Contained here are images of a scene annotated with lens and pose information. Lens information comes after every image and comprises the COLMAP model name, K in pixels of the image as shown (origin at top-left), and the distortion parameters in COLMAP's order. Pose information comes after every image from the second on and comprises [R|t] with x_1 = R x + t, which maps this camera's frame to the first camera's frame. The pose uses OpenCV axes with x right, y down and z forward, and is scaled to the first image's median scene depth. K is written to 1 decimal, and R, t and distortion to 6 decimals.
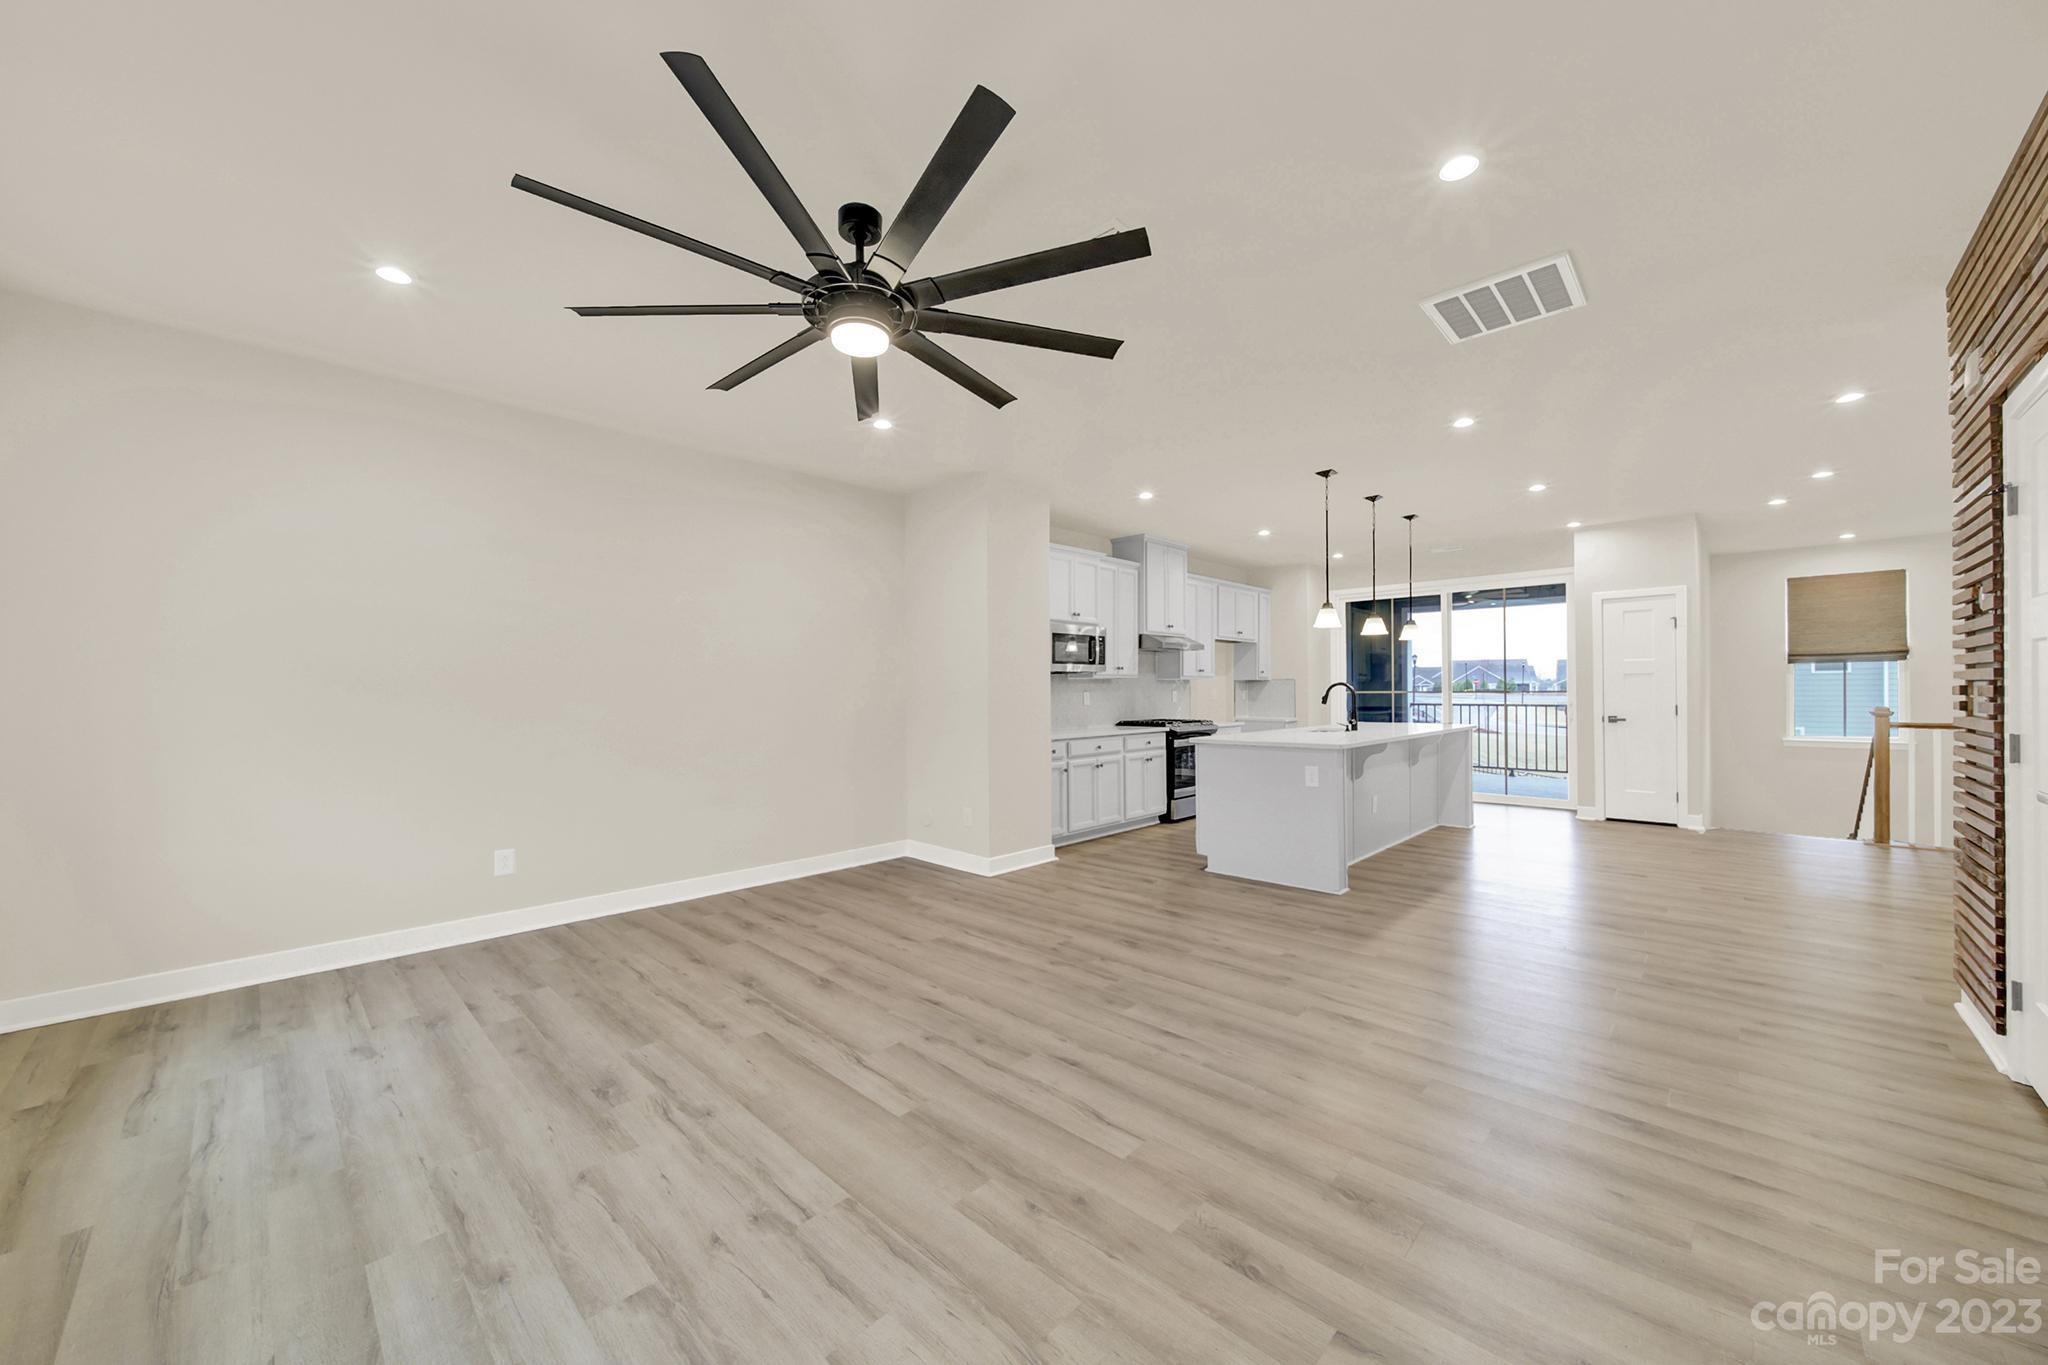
lens RADIAL K [[737.5, 0, 1037.5], [0, 737.5, 683.2], [0, 0, 1]] dist [0.001813, -0.001483]
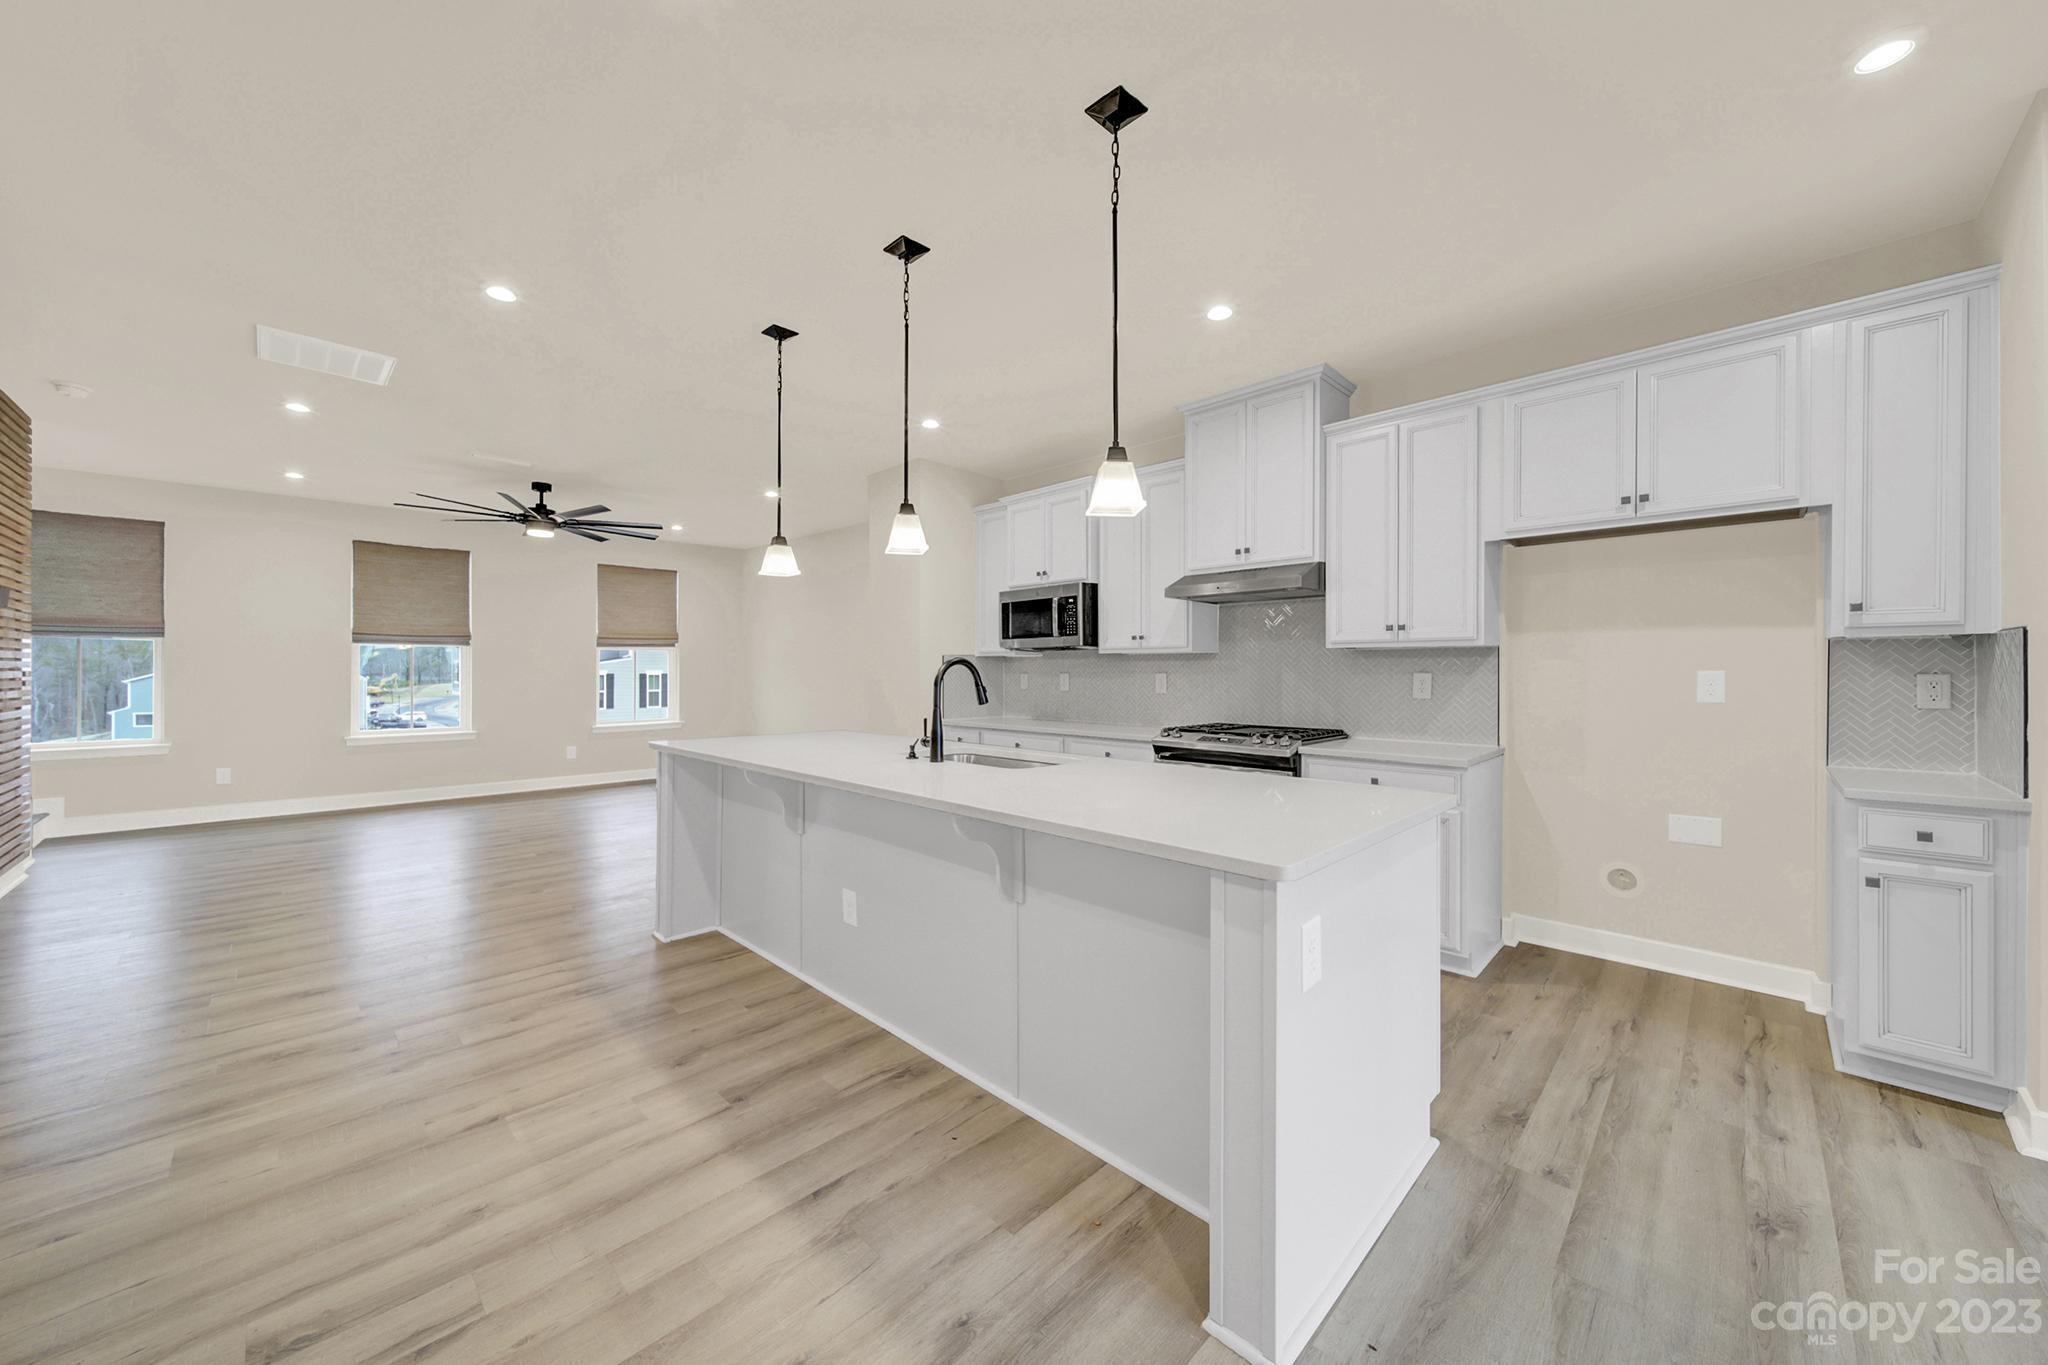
lens RADIAL K [[737.5, 0, 1021.3], [0, 737.5, 667.4], [0, 0, 1]] dist [0.001813, -0.001483]
pose [[-0.020326, 0.003404, -0.999788, 1.052699], [0.013375, 0.999906, 0.003133, 0.004050], [0.999704, -0.013308, -0.020370, 1.248808]]
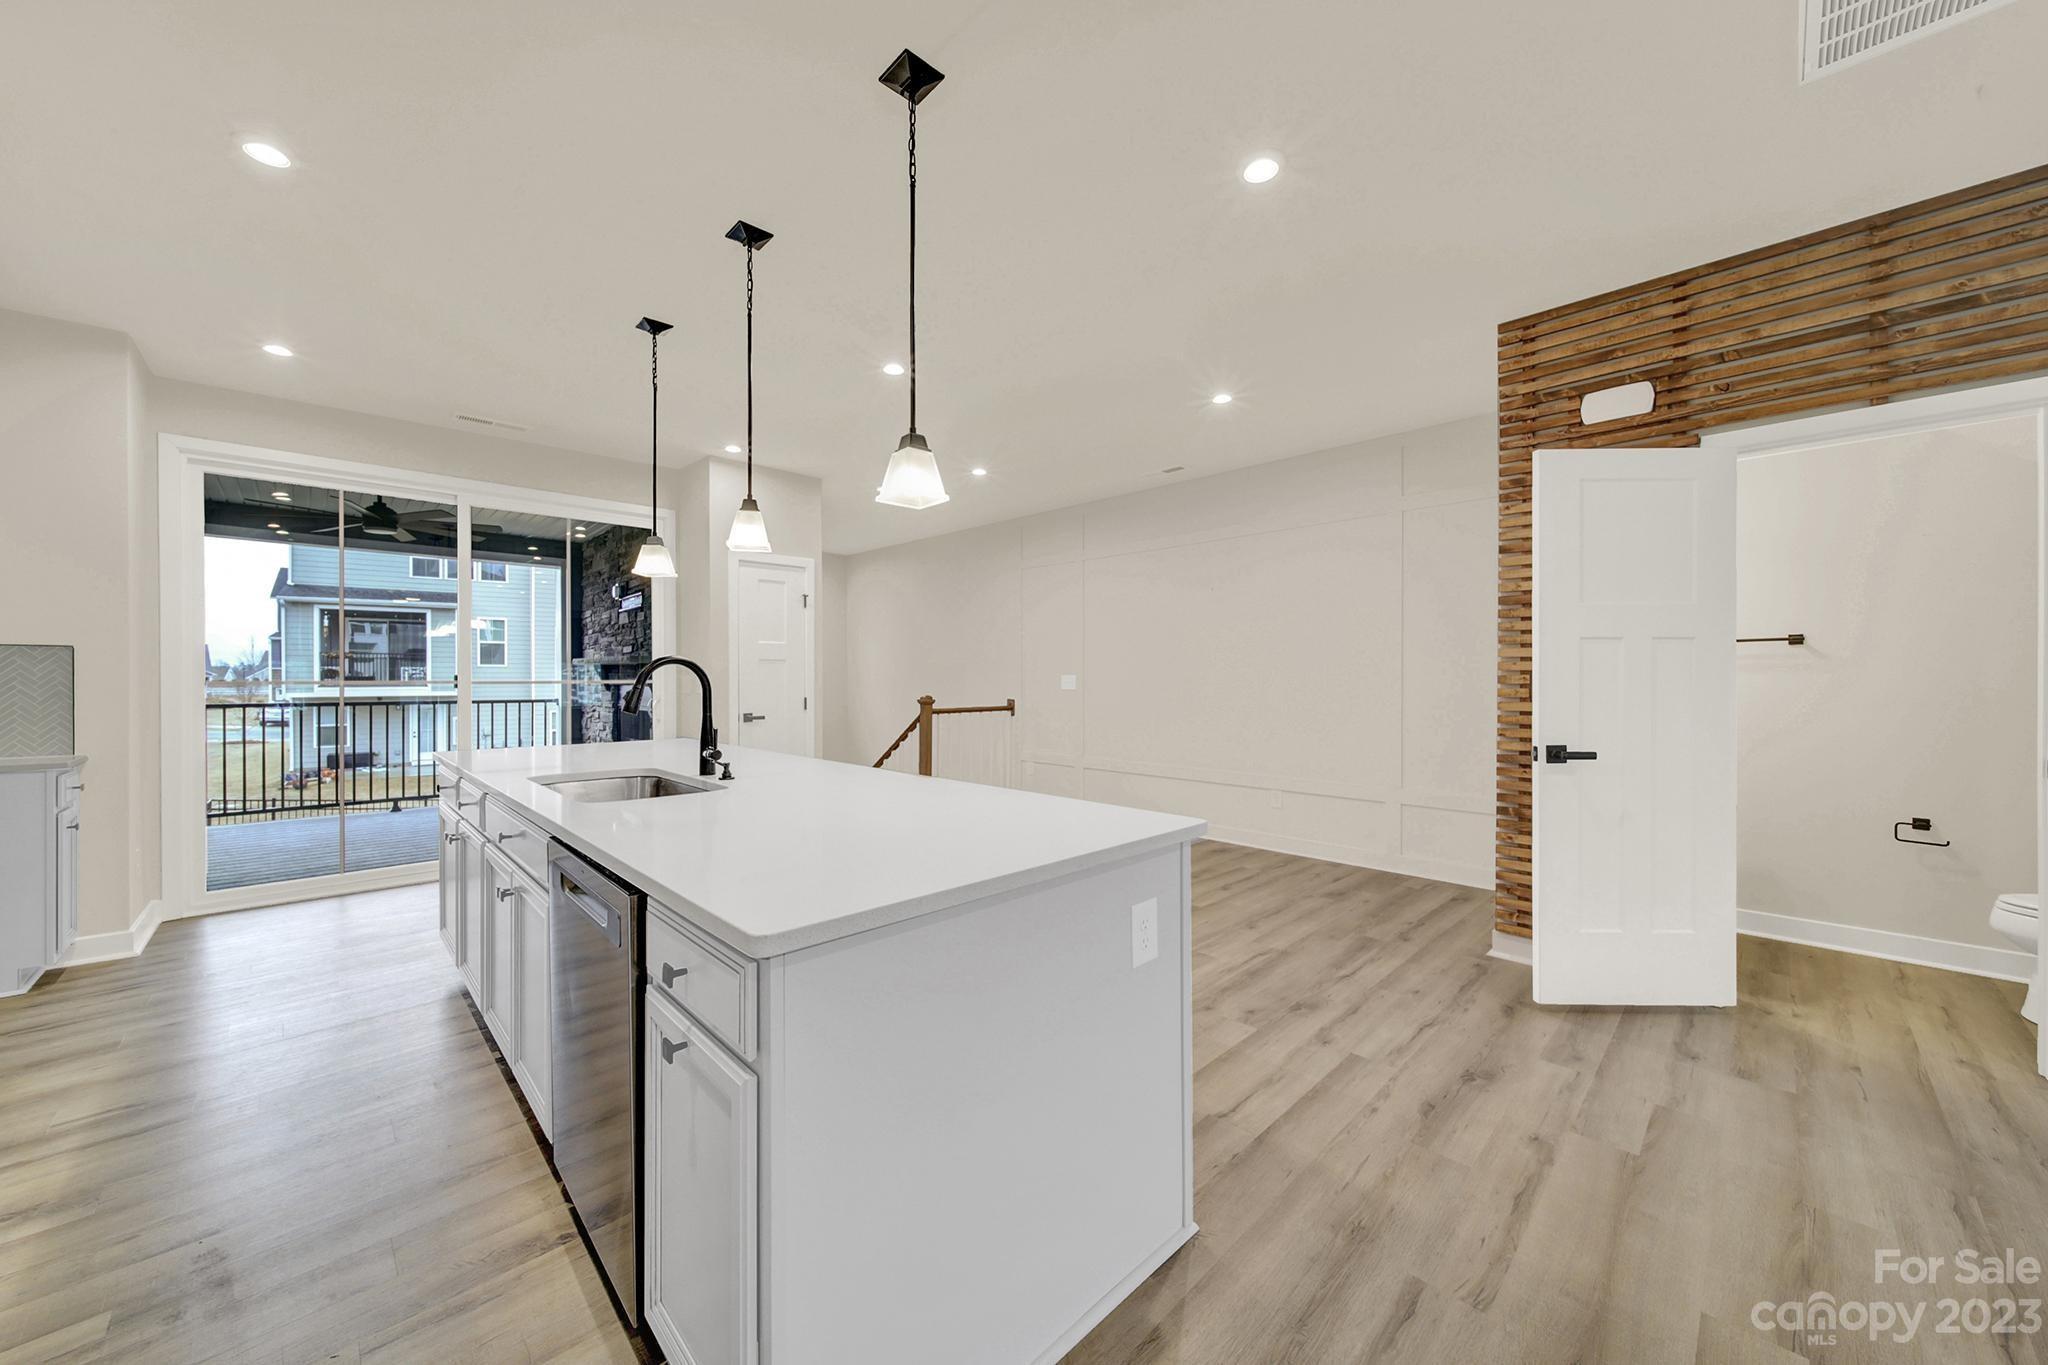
lens RADIAL K [[737.5, 0, 1000.9], [0, 737.5, 680.1], [0, 0, 1]] dist [0.001813, -0.001483]
pose [[0.059315, 0.003544, 0.998233, 0.030883], [-0.011076, 0.999934, -0.002892, 0.012208], [-0.998178, -0.010885, 0.059350, 0.950114]]
